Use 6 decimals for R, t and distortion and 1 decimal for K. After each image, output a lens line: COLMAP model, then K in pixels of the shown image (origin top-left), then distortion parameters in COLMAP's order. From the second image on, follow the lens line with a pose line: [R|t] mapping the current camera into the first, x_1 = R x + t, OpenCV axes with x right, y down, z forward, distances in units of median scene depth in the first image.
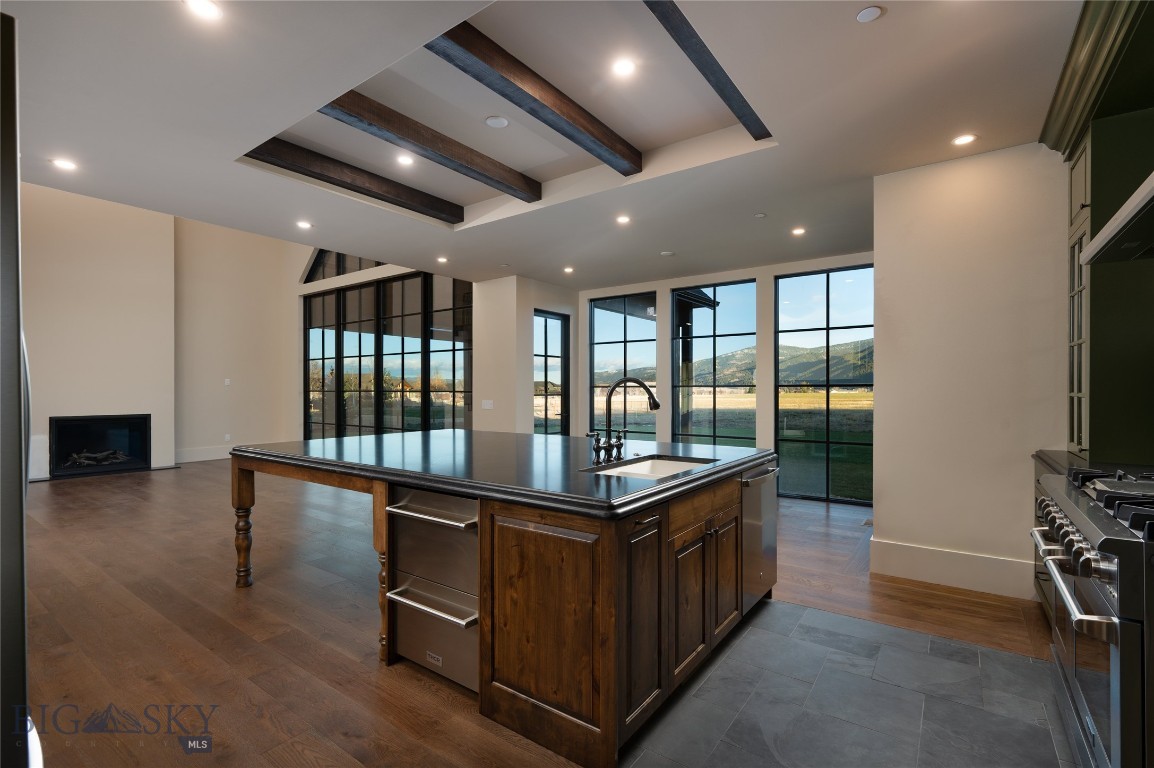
lens RADIAL K [[522.9, 0, 587.6], [0, 522.9, 391.8], [0, 0, 1]] dist [0.002910, -0.000125]
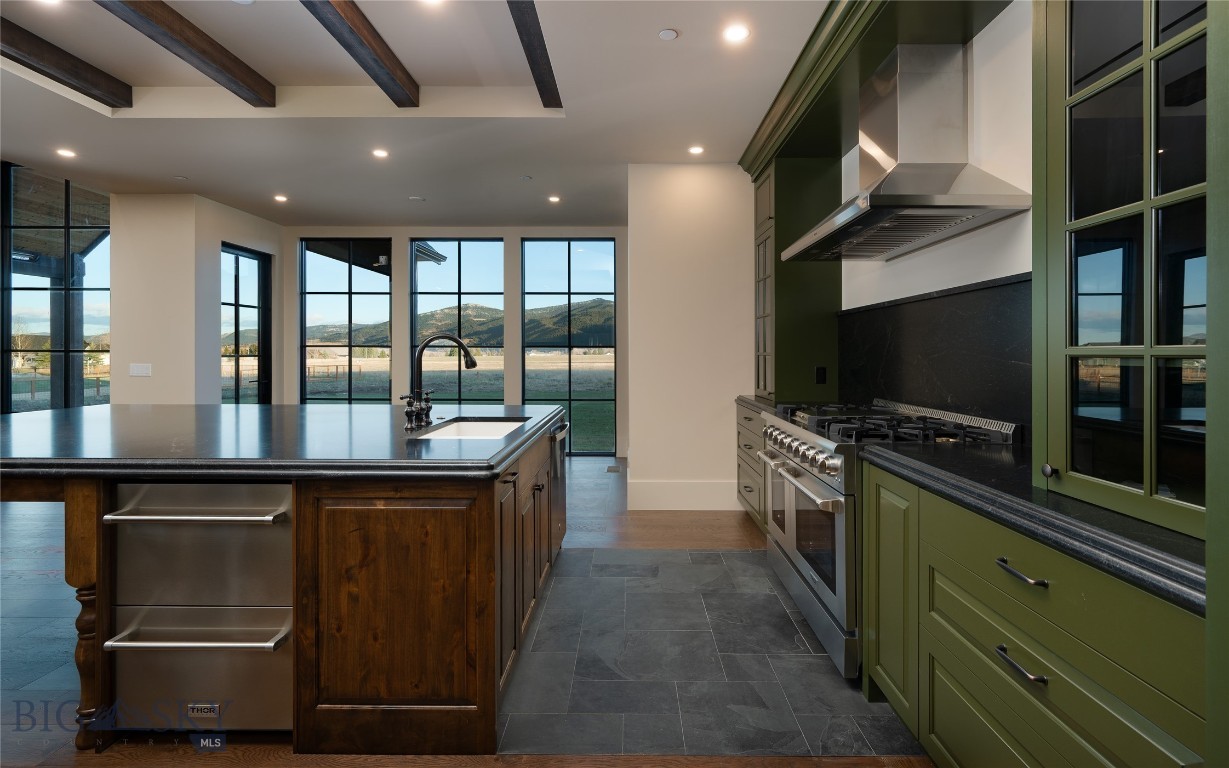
lens RADIAL K [[557.1, 0, 624.9], [0, 557.1, 351.8], [0, 0, 1]] dist [0.006309, -0.000134]
pose [[0.818516, 0.004106, 0.574469, -0.200656], [-0.001015, 0.999983, -0.005702, 0.008868], [-0.574483, 0.004084, 0.818506, 0.013436]]
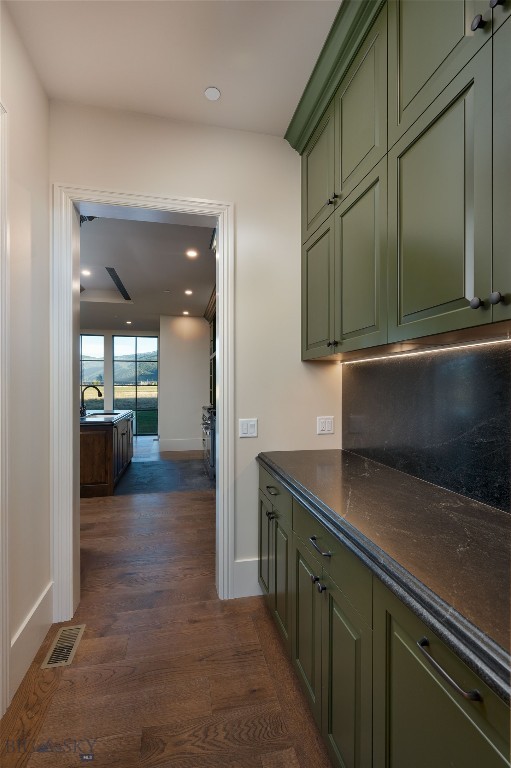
lens RADIAL K [[331.1, 0, 256.8], [0, 331.1, 382.4], [0, 0, 1]] dist [0.001740, 0.000025]
pose [[0.654398, 0.006060, 0.756126, -0.625887], [-0.002236, 0.999979, -0.006079, -0.030140], [-0.756147, 0.002288, 0.654398, -0.778830]]
